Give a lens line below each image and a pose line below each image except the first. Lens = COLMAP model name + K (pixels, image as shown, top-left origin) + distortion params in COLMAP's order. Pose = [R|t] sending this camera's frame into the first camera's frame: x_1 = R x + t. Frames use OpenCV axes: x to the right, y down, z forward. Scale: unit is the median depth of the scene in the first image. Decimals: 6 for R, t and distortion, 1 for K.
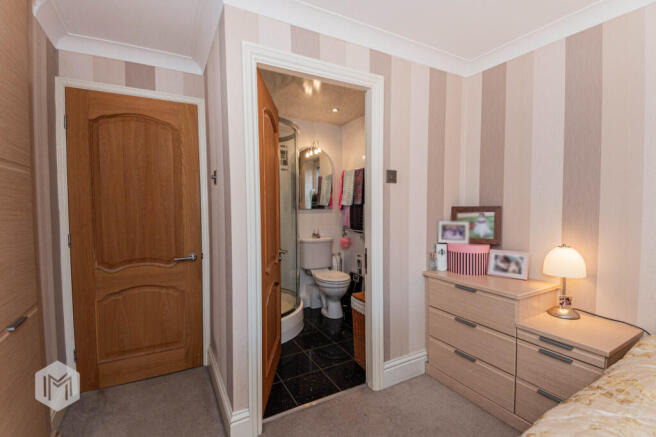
lens RADIAL K [[296.7, 0, 328.0], [0, 296.7, 218.5], [0, 0, 1]] dist [0.051352, -0.035258]
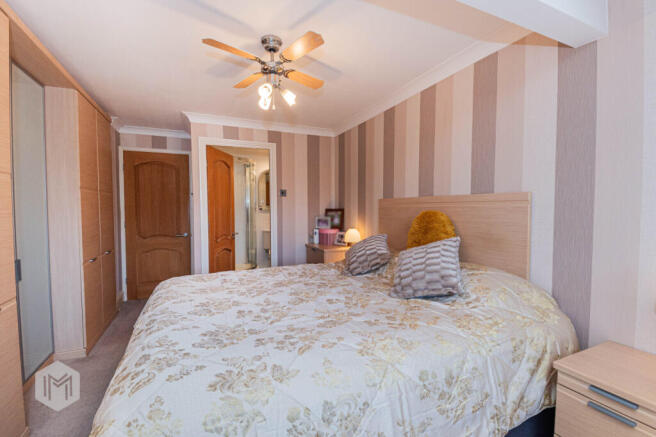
lens RADIAL K [[296.7, 0, 328.0], [0, 296.7, 218.5], [0, 0, 1]] dist [0.051352, -0.035258]
pose [[0.997317, 0.003979, -0.073096, 0.586536], [-0.004315, 0.999981, -0.004432, 0.028700], [0.073077, 0.004736, 0.997315, -0.824739]]
